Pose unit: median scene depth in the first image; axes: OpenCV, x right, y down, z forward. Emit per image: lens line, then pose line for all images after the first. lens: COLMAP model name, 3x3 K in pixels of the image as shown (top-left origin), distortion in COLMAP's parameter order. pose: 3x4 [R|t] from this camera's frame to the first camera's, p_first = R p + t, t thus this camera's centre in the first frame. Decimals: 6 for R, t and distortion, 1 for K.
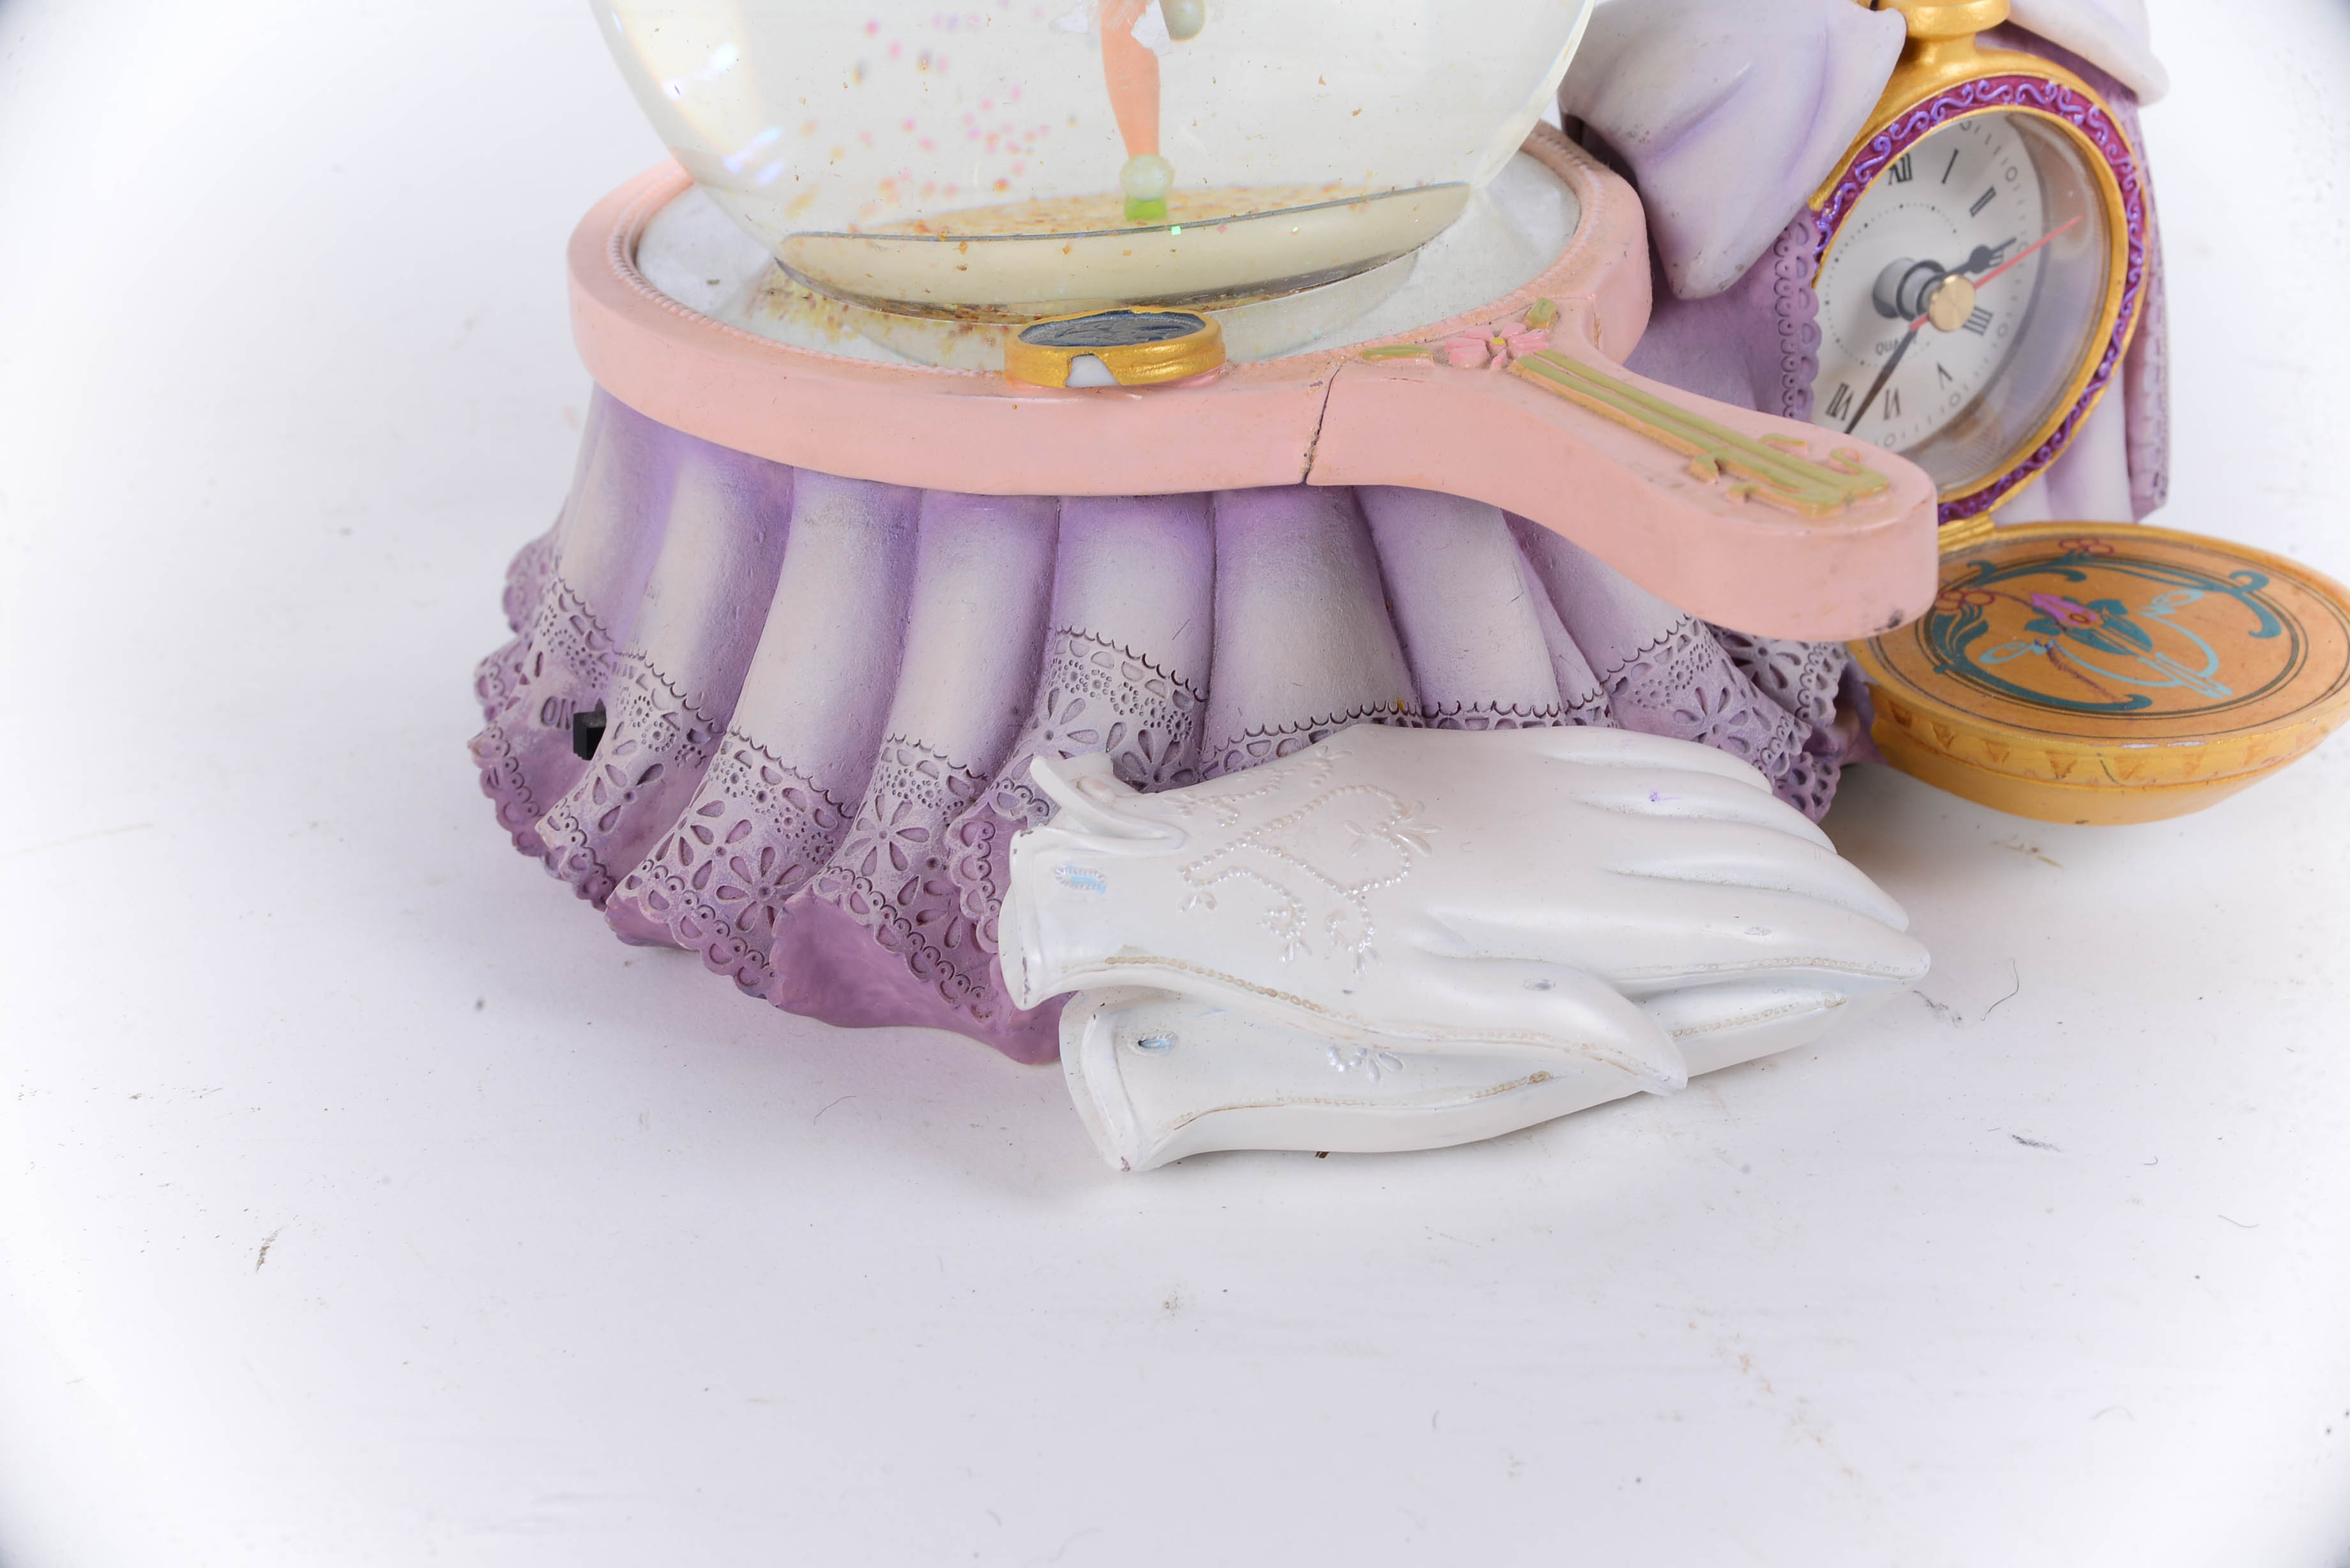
lens RADIAL K [[3371.3, 0, 1212.4], [0, 3371.3, 818.9], [0, 0, 1]] dist [0.029609, 0.036858]
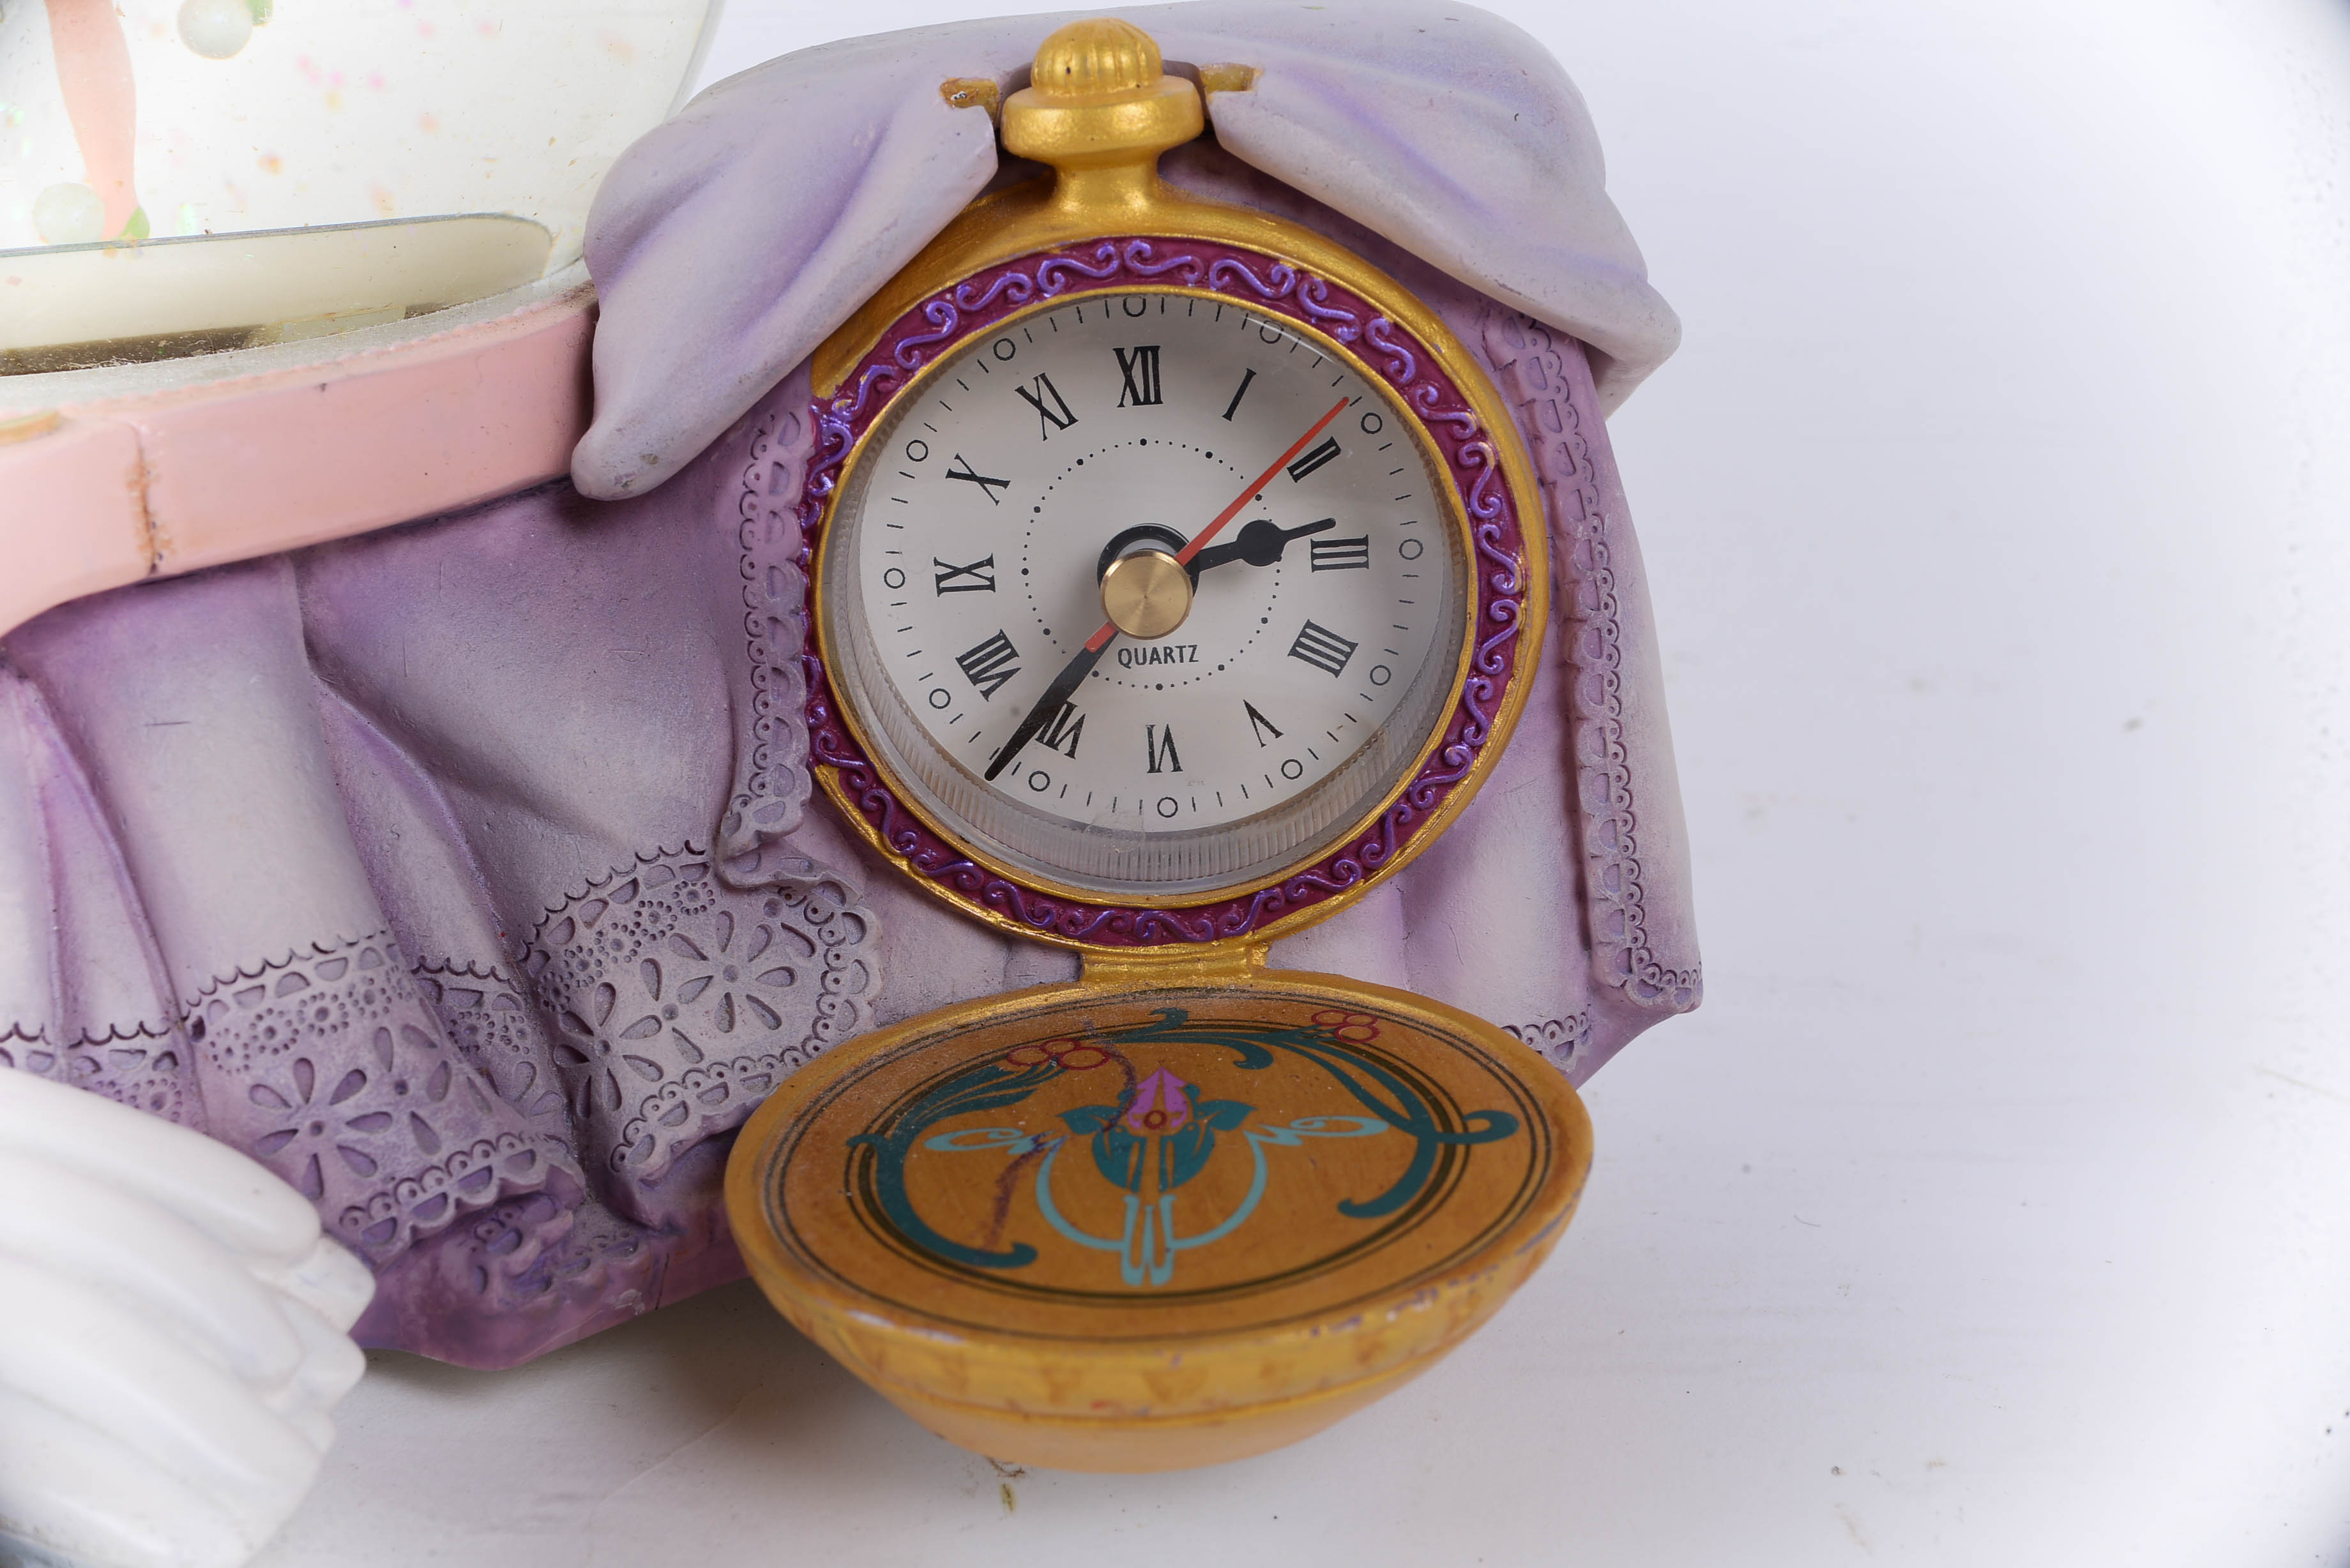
lens RADIAL K [[3371.3, 0, 1212.4], [0, 3371.3, 818.9], [0, 0, 1]] dist [0.029609, 0.036858]
pose [[0.869334, 0.182415, -0.459329, 0.551075], [-0.232282, 0.971151, -0.053946, -0.083905], [0.436237, 0.153591, 0.886627, 0.469953]]
